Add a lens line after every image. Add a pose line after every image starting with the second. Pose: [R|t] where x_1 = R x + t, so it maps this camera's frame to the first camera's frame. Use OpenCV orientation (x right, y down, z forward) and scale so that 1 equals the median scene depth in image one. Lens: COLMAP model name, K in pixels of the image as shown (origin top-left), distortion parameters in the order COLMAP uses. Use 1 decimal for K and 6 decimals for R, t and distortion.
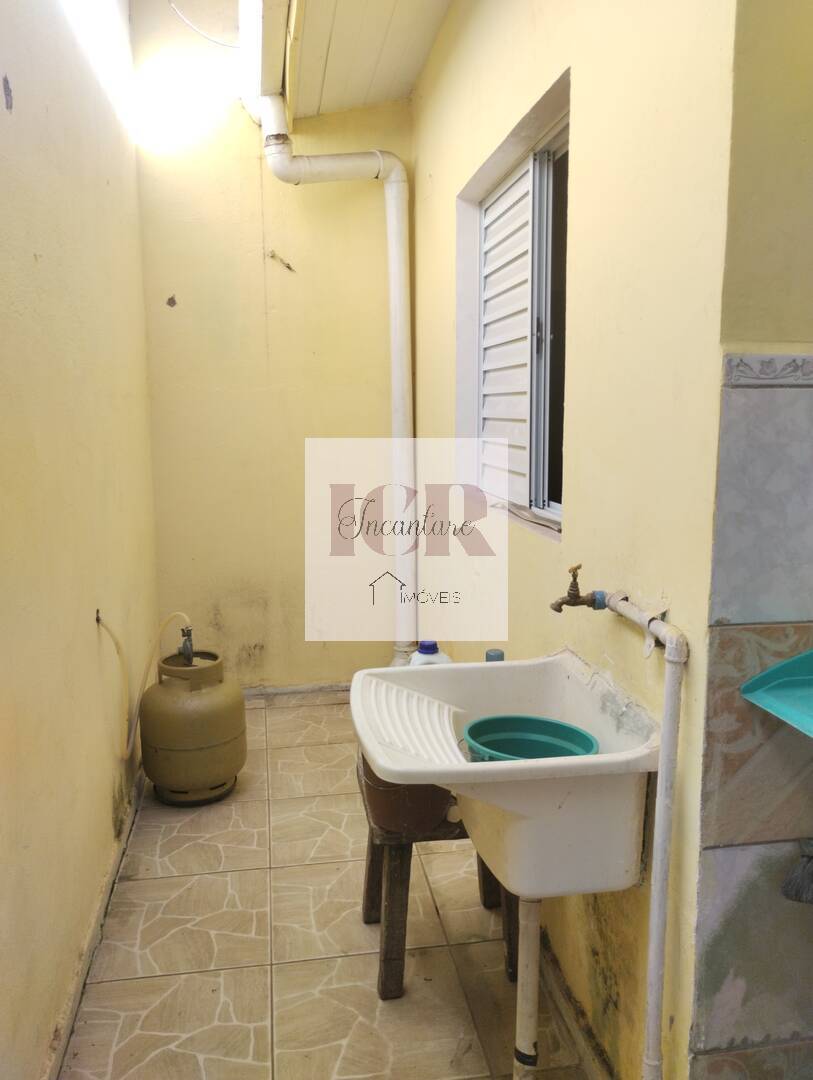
lens RADIAL K [[900.2, 0, 402.7], [0, 900.2, 539.1], [0, 0, 1]] dist [0.067418, -0.087070]
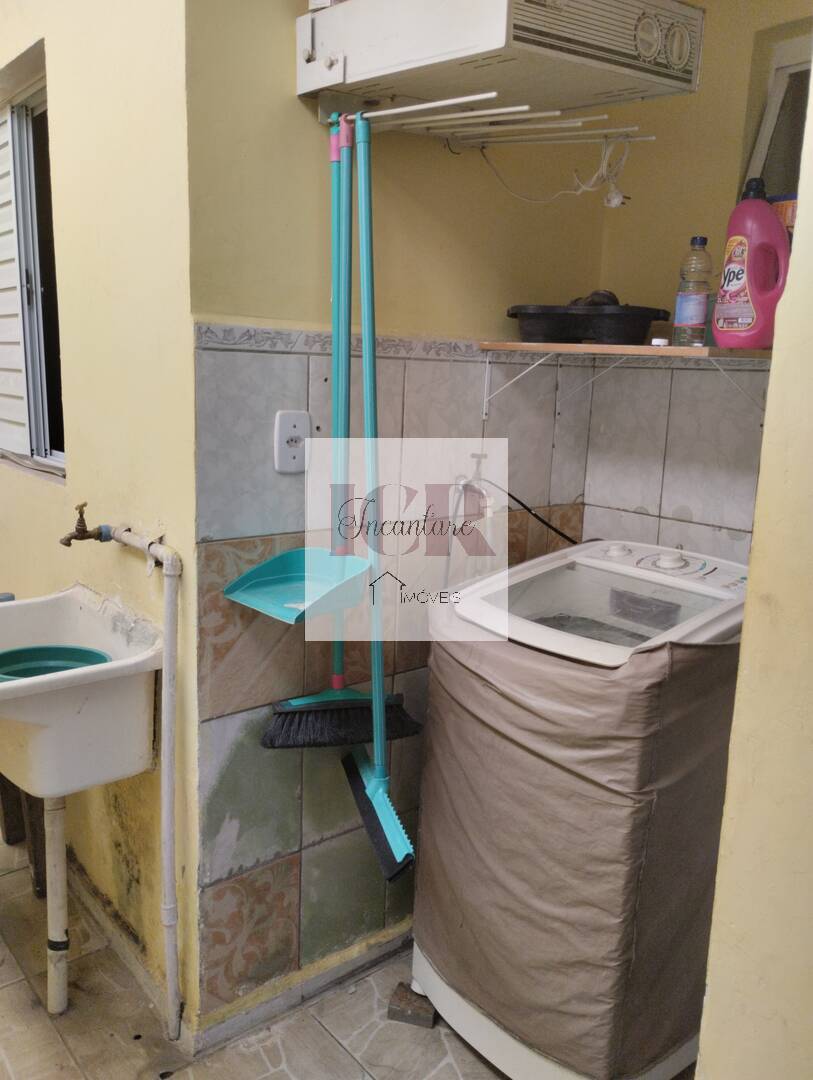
lens RADIAL K [[900.2, 0, 403.7], [0, 900.2, 540.6], [0, 0, 1]] dist [0.067418, -0.087070]
pose [[0.861712, -0.064678, 0.503259, -0.034774], [0.039771, 0.997401, 0.060086, 0.025688], [-0.505837, -0.031762, 0.862044, -0.183232]]
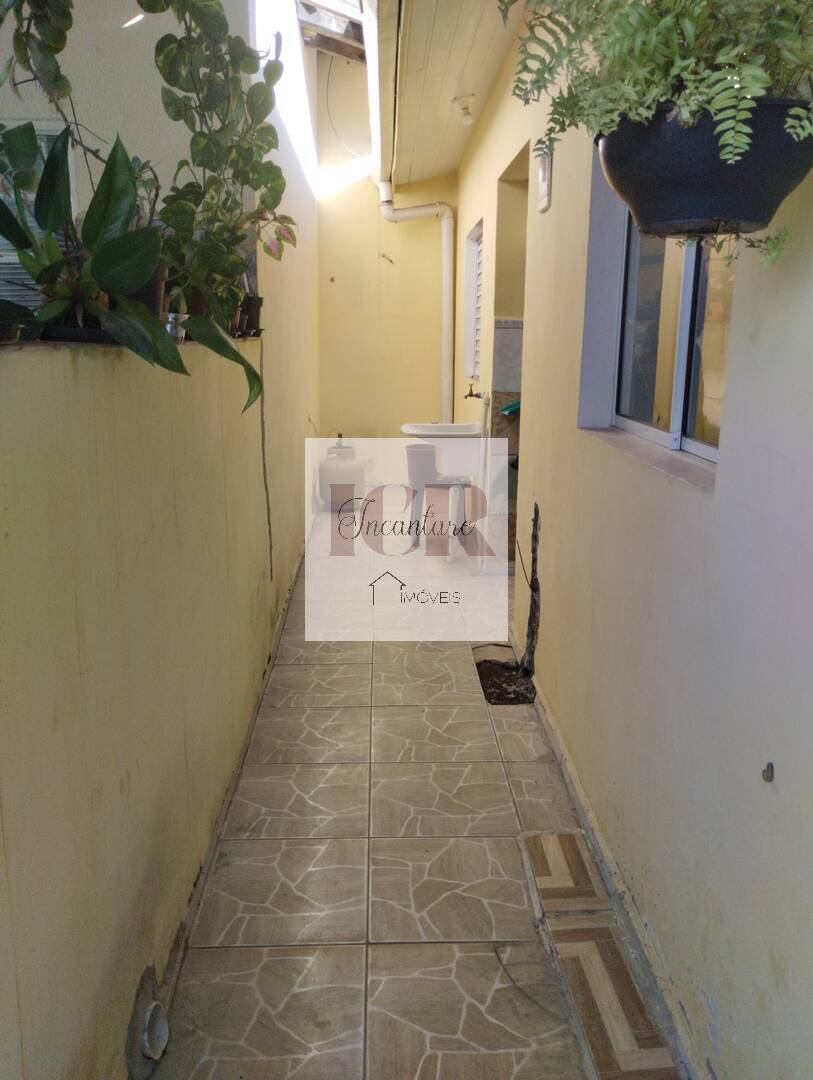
lens RADIAL K [[900.2, 0, 411.1], [0, 900.2, 551.2], [0, 0, 1]] dist [0.067418, -0.087070]
pose [[0.993465, 0.039361, -0.107140, 0.375704], [-0.030470, 0.996051, 0.083394, 0.392874], [0.109999, -0.079584, 0.990740, -2.452372]]
